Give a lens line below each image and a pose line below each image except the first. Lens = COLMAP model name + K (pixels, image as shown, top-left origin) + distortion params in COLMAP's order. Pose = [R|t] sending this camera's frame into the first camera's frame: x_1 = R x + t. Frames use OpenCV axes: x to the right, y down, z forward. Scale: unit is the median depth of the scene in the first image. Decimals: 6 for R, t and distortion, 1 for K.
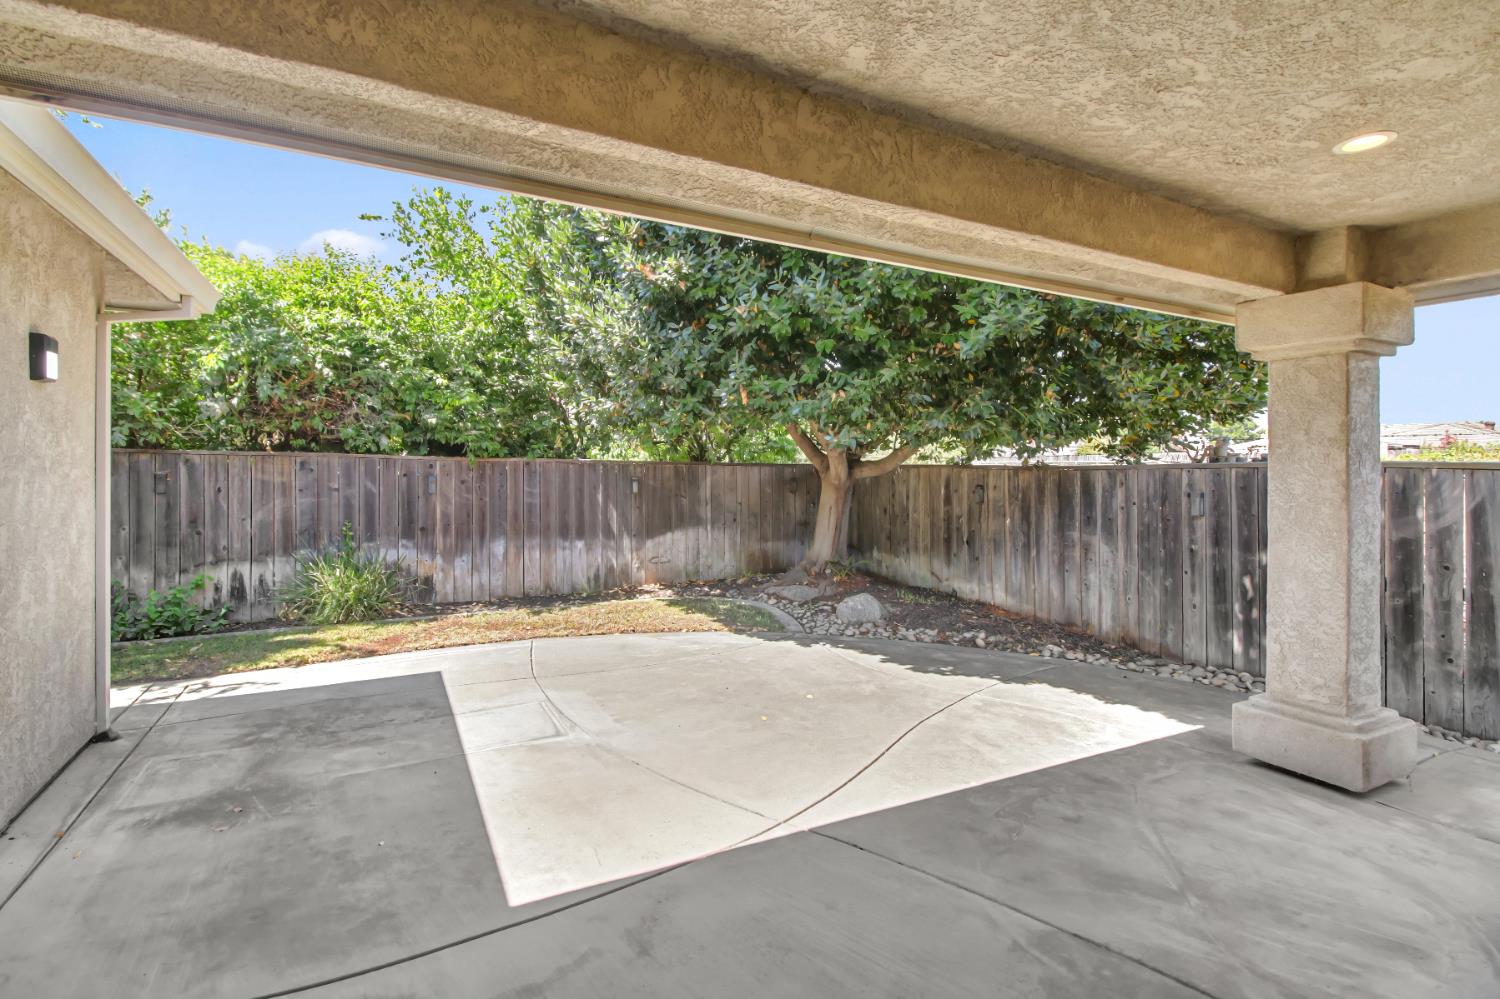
lens RADIAL K [[698.7, 0, 734.1], [0, 698.7, 472.7], [0, 0, 1]] dist [0.014433, -0.009737]
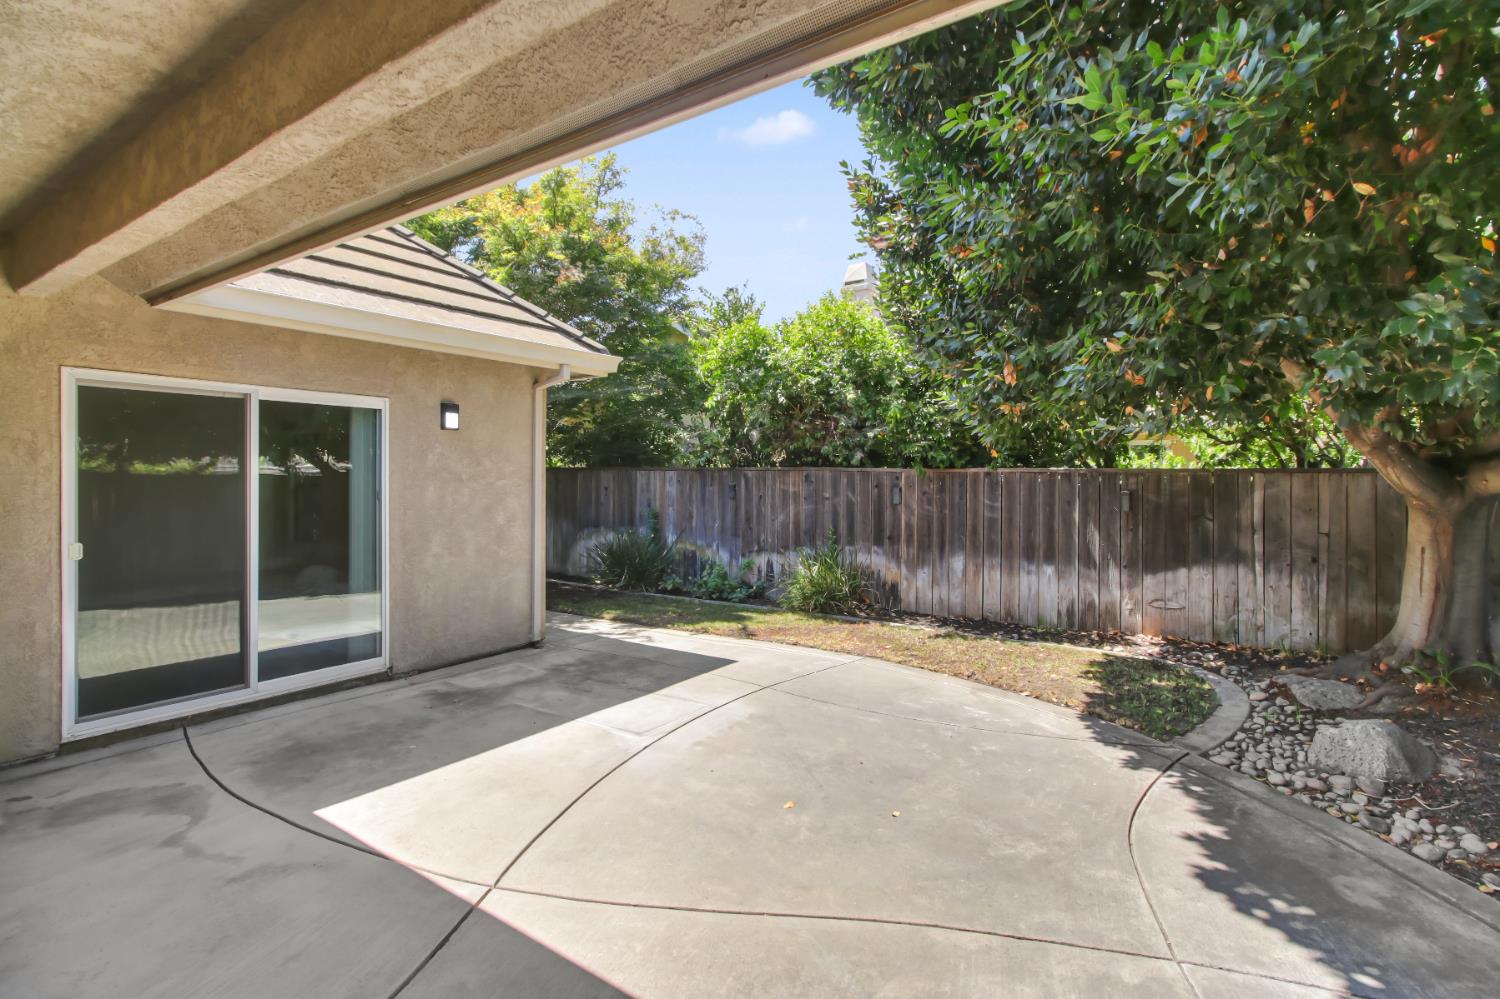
lens RADIAL K [[698.7, 0, 785.6], [0, 698.7, 477.5], [0, 0, 1]] dist [0.014433, -0.009737]
pose [[0.493982, -0.011032, -0.869402, 0.545413], [-0.004894, 0.999868, -0.015468, 0.010711], [0.869459, 0.011896, 0.493863, 0.491367]]
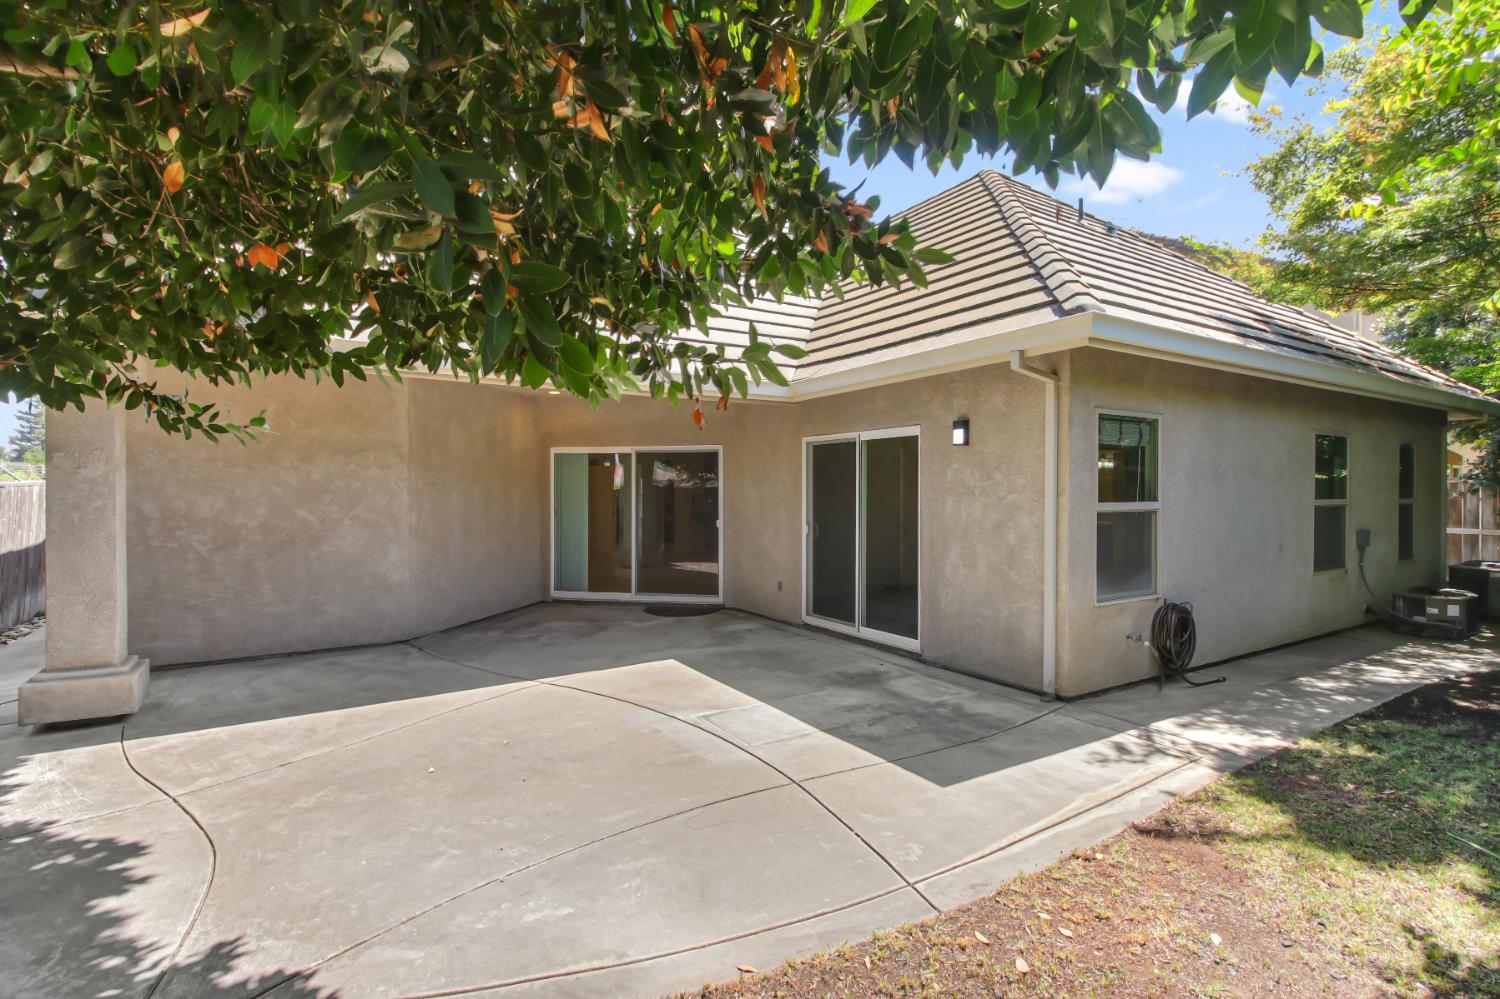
lens RADIAL K [[698.7, 0, 750.5], [0, 698.7, 489.0], [0, 0, 1]] dist [0.014433, -0.009737]
pose [[-0.995482, -0.013220, -0.094021, -0.155238], [-0.013943, 0.999878, 0.007041, -0.008893], [0.093917, 0.008320, -0.995545, 1.570318]]
